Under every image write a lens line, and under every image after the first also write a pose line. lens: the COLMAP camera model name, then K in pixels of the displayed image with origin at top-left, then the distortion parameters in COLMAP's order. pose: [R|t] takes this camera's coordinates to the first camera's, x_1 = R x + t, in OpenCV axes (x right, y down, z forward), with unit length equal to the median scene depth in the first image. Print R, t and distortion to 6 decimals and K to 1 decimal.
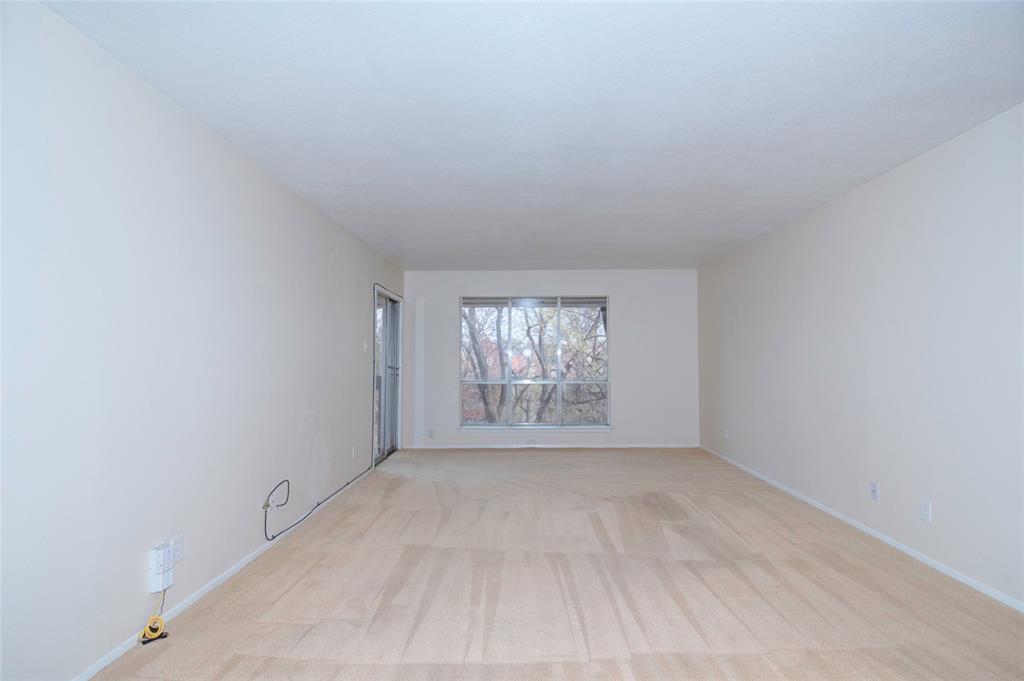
lens RADIAL K [[493.9, 0, 509.2], [0, 493.9, 323.9], [0, 0, 1]] dist [-0.005451, -0.001396]
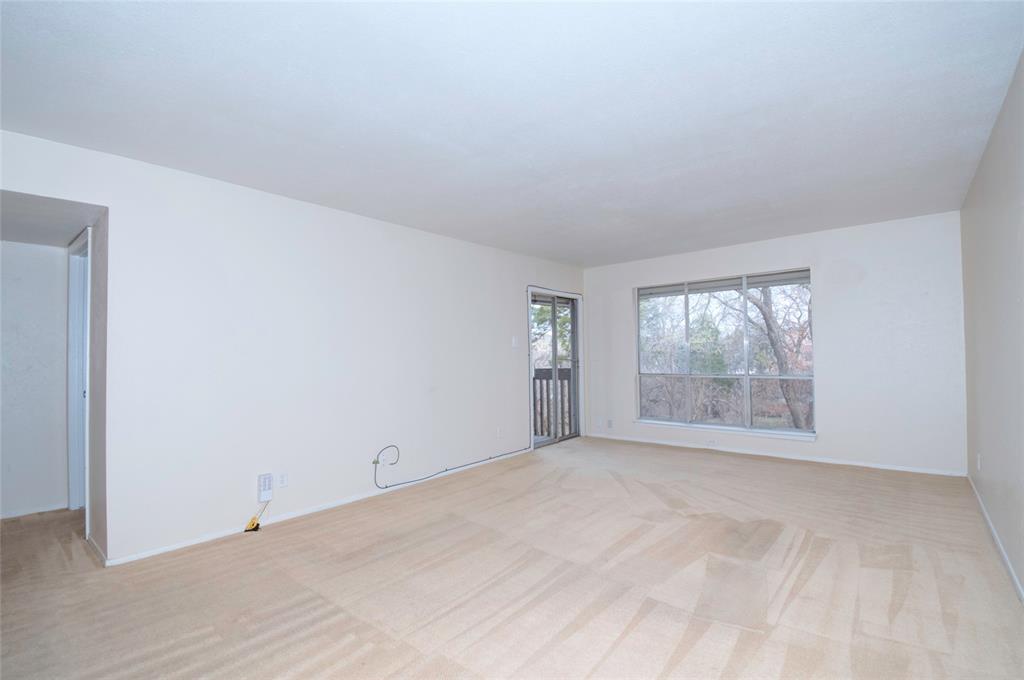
lens RADIAL K [[467.6, 0, 514.3], [0, 467.6, 310.5], [0, 0, 1]] dist [0.017126, -0.020928]
pose [[0.765191, -0.072192, -0.639743, 0.501046], [0.061909, 0.997339, -0.038496, 0.017321], [0.640820, -0.010149, 0.767624, 0.190603]]
